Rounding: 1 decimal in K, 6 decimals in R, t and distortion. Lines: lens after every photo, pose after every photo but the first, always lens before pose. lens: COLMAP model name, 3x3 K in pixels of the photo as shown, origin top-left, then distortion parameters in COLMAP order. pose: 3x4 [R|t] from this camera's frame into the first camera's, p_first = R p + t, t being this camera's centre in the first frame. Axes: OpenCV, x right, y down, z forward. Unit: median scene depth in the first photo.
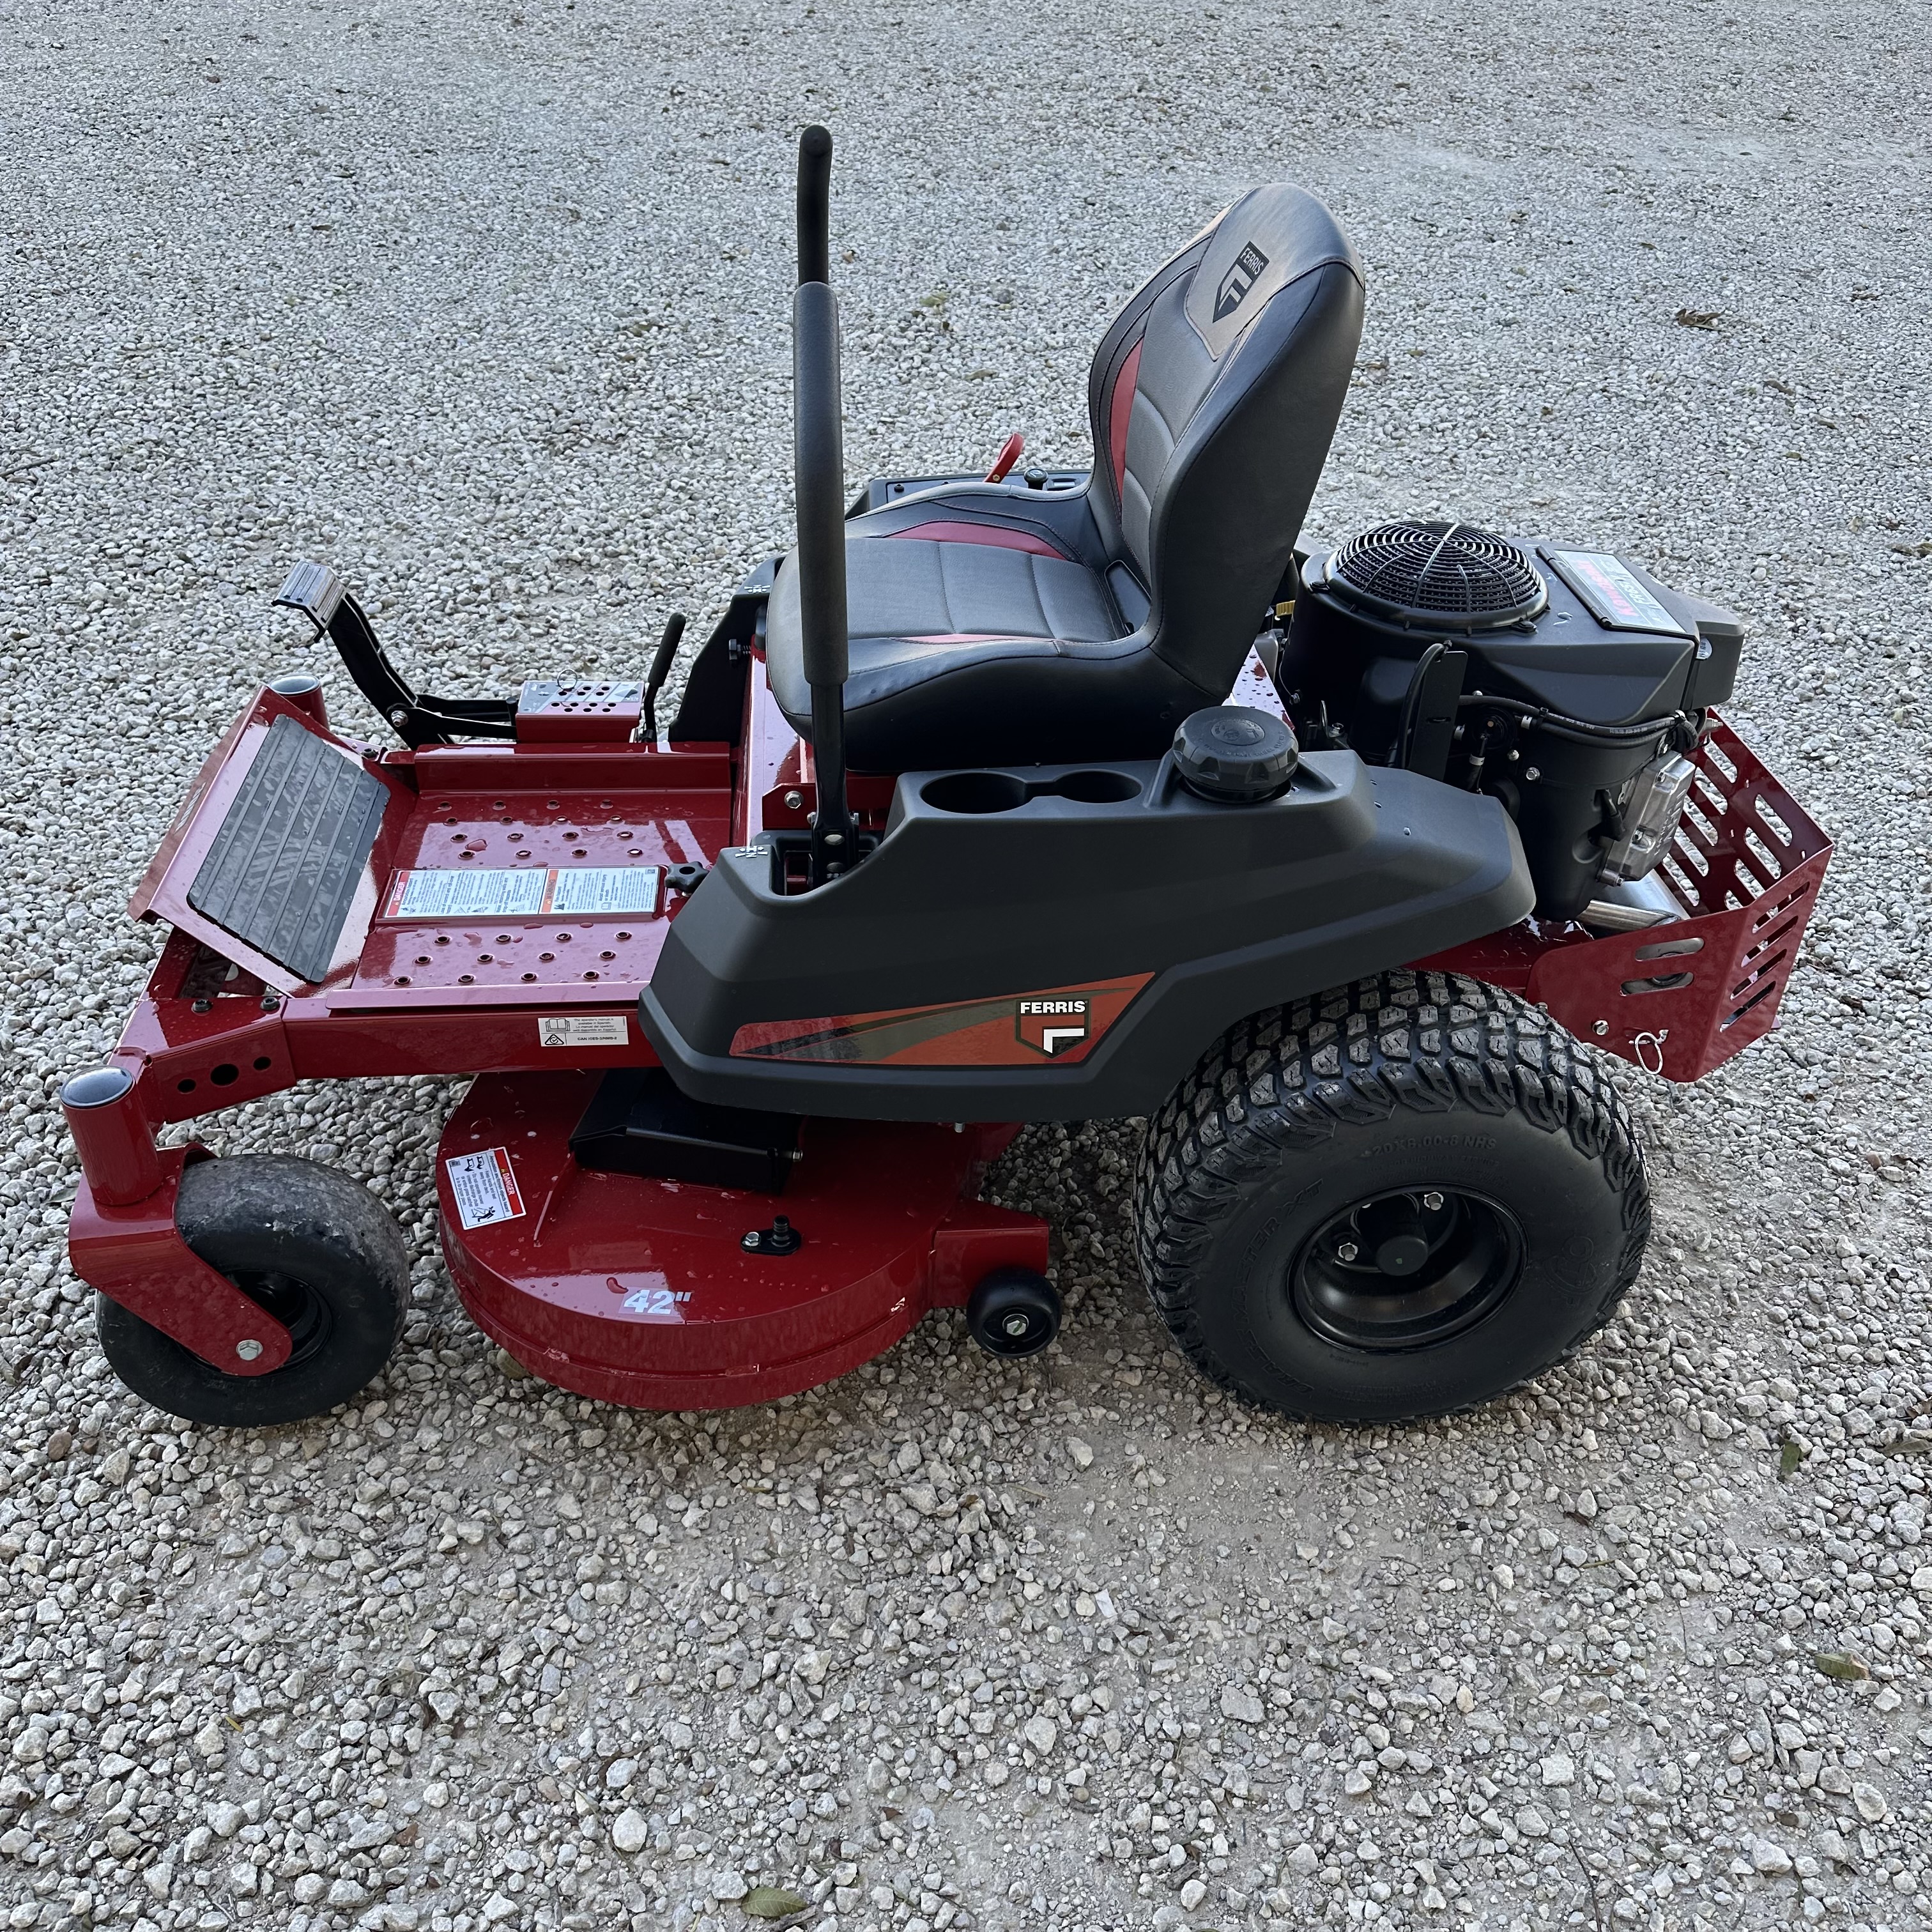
lens RADIAL K [[1804.2, 0, 973.3], [0, 1804.2, 966.6], [0, 0, 1]] dist [0.087247, -0.156471]
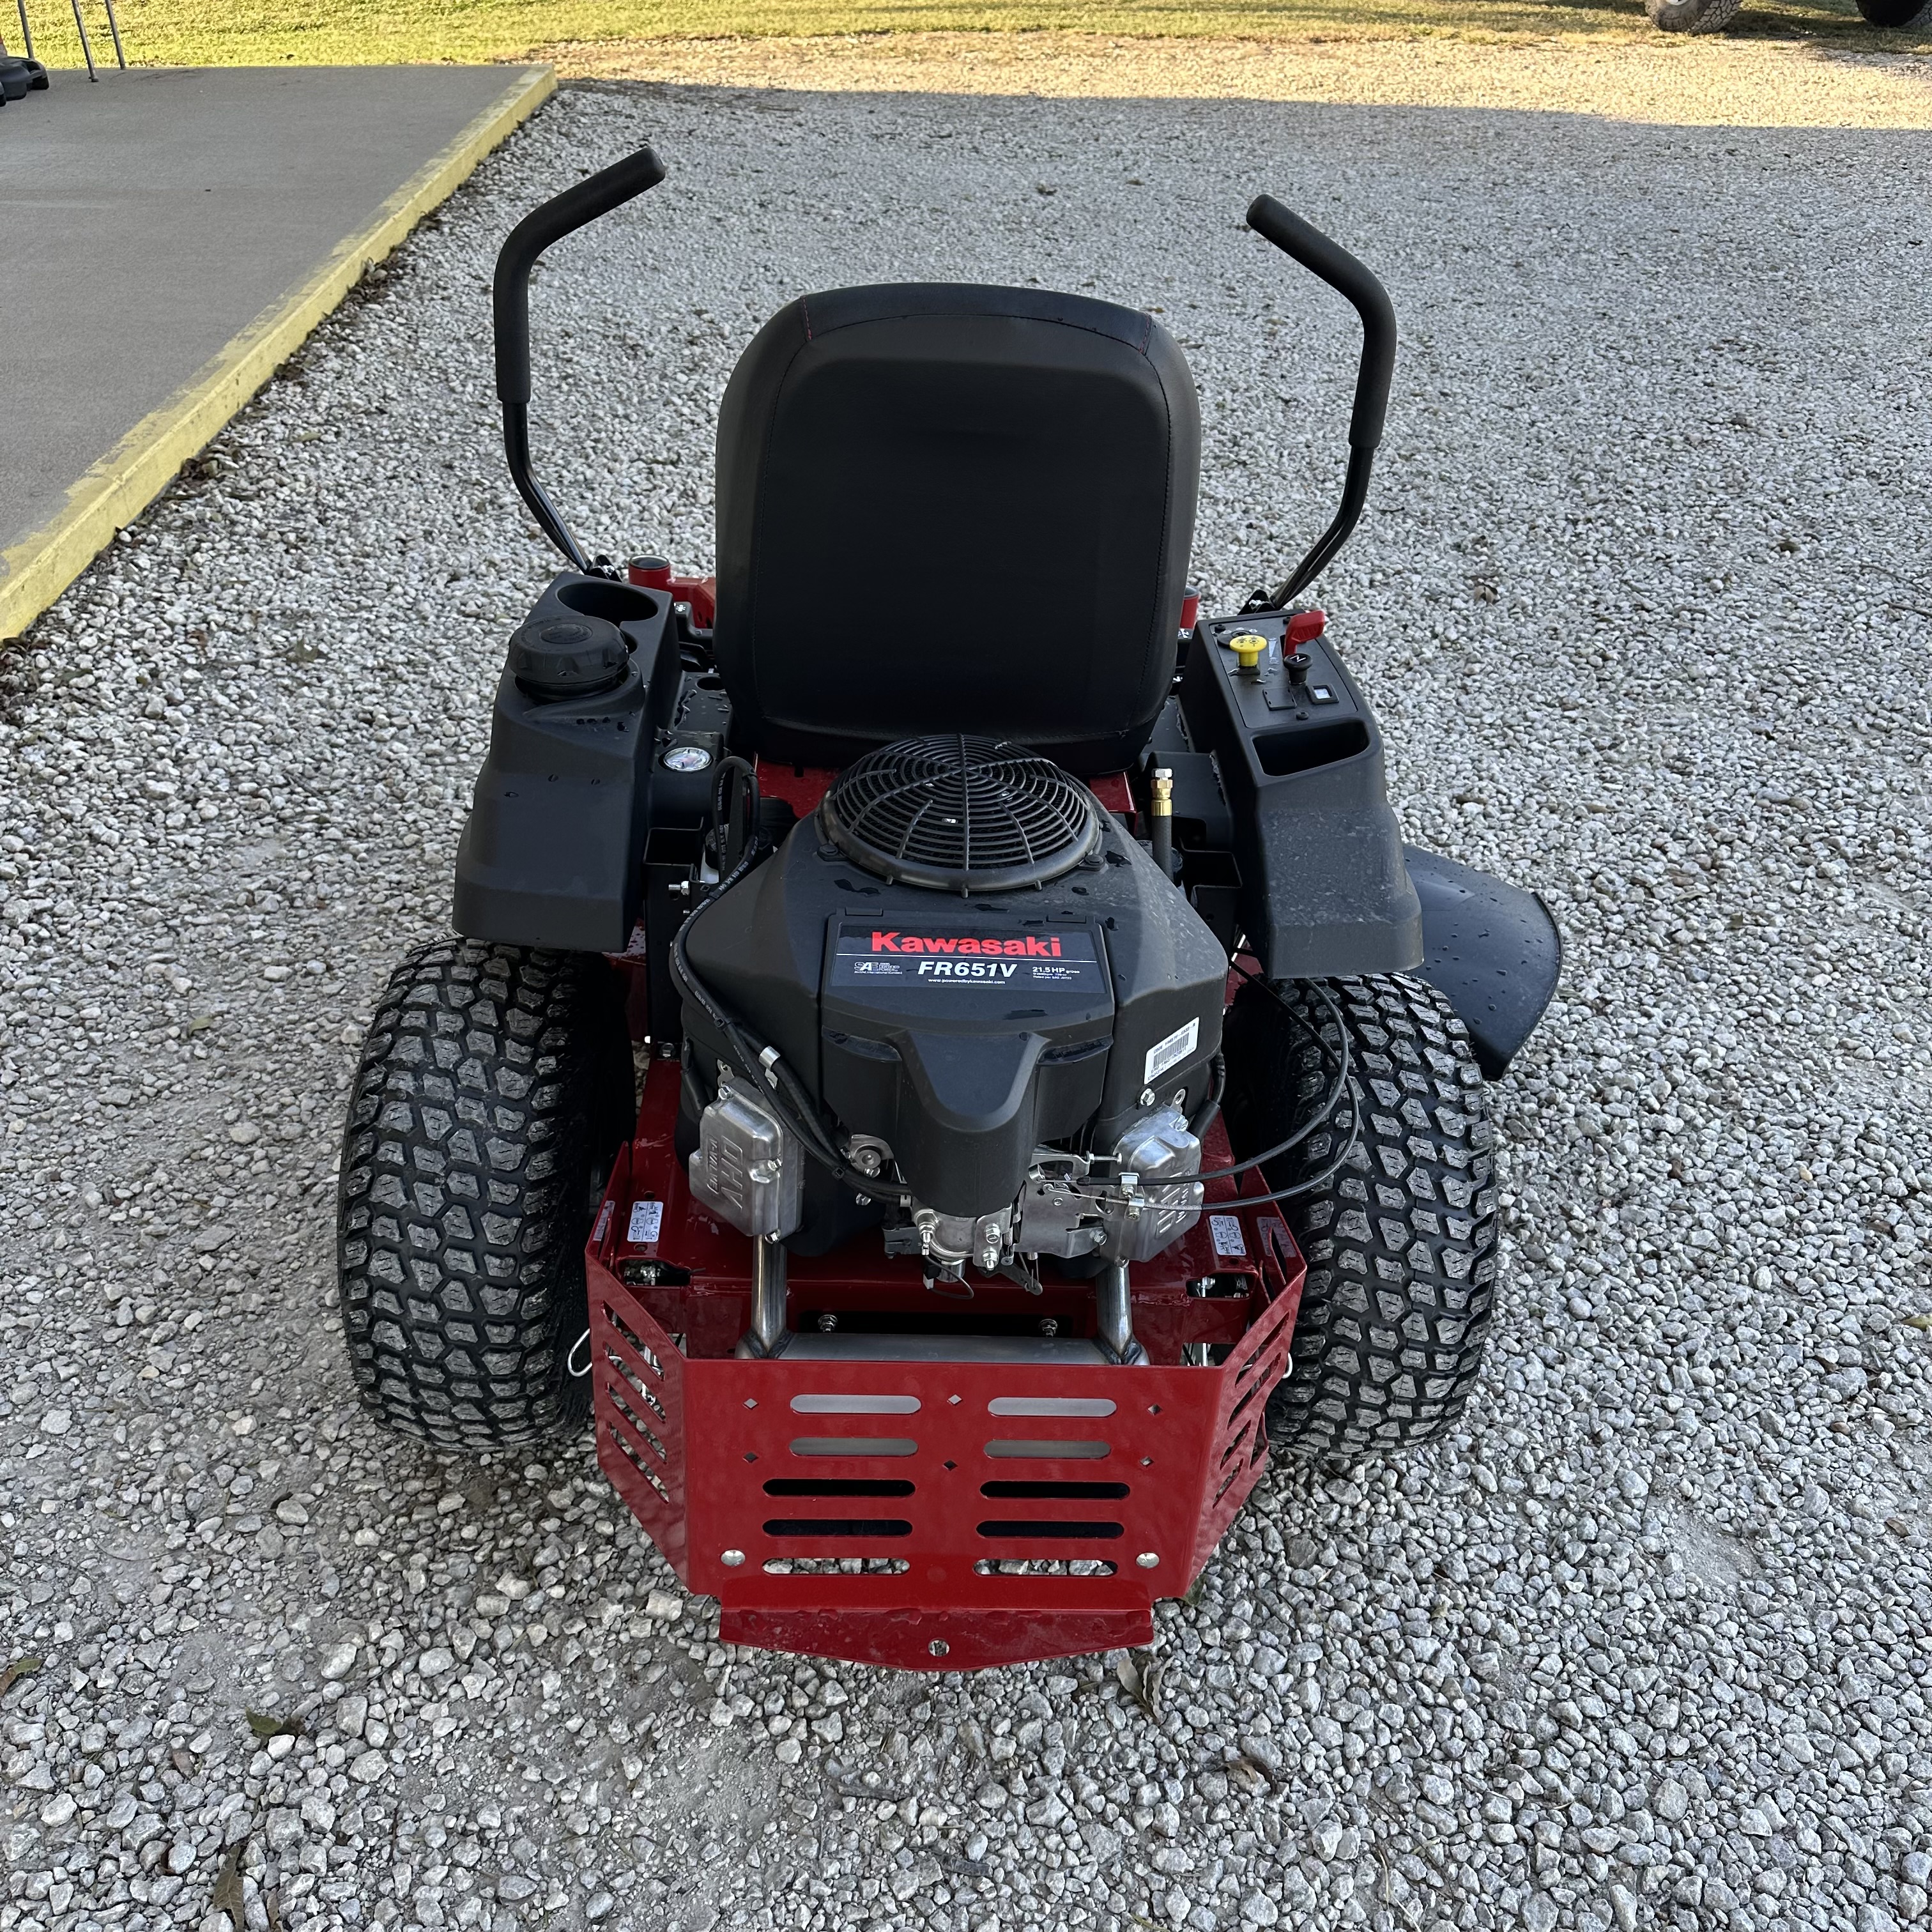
lens RADIAL K [[1803.1, 0, 975.8], [0, 1803.1, 973.4], [0, 0, 1]] dist [0.057827, -0.089082]
pose [[-0.043593, 0.524471, -0.850312, 1.002189], [-0.628259, 0.647373, 0.431508, -0.534534], [0.776782, 0.553026, 0.301283, 0.852055]]
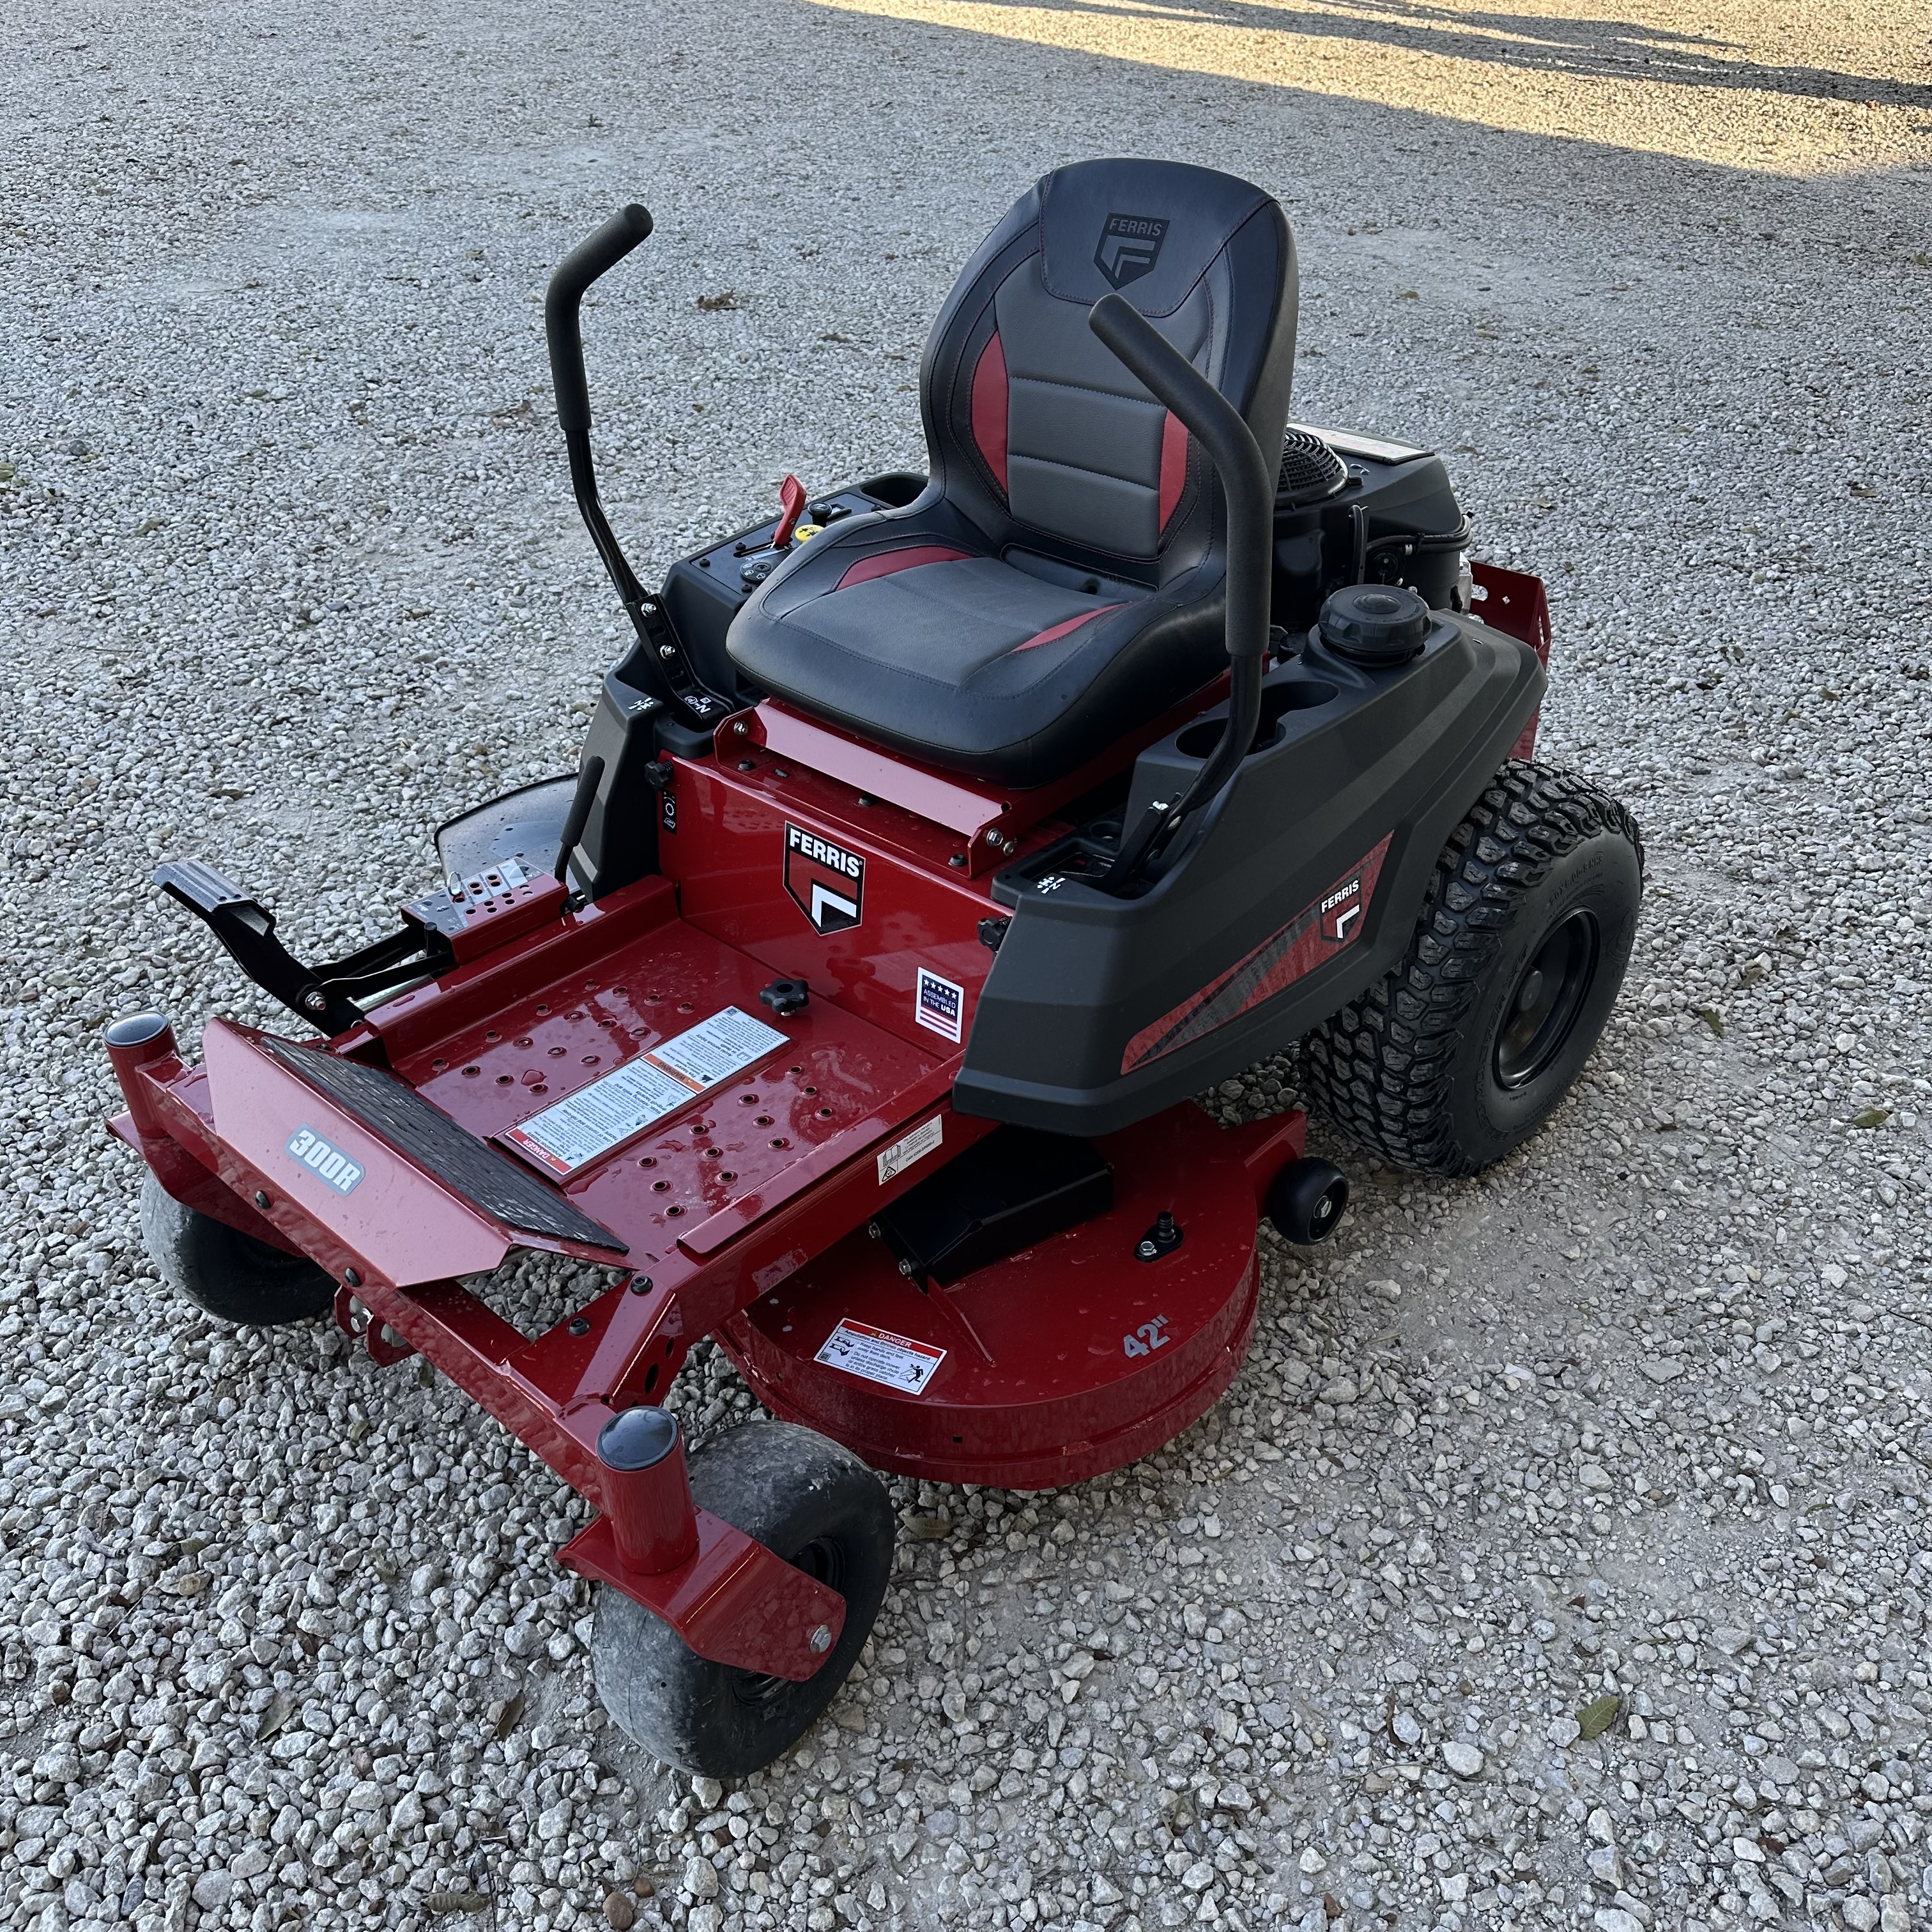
lens RADIAL K [[1804.2, 0, 973.3], [0, 1804.2, 966.6], [0, 0, 1]] dist [0.087247, -0.156471]
pose [[0.743297, -0.414217, 0.525294, -0.643845], [0.426987, 0.898244, 0.104112, -0.133612], [-0.514967, 0.146908, 0.844527, 0.173094]]
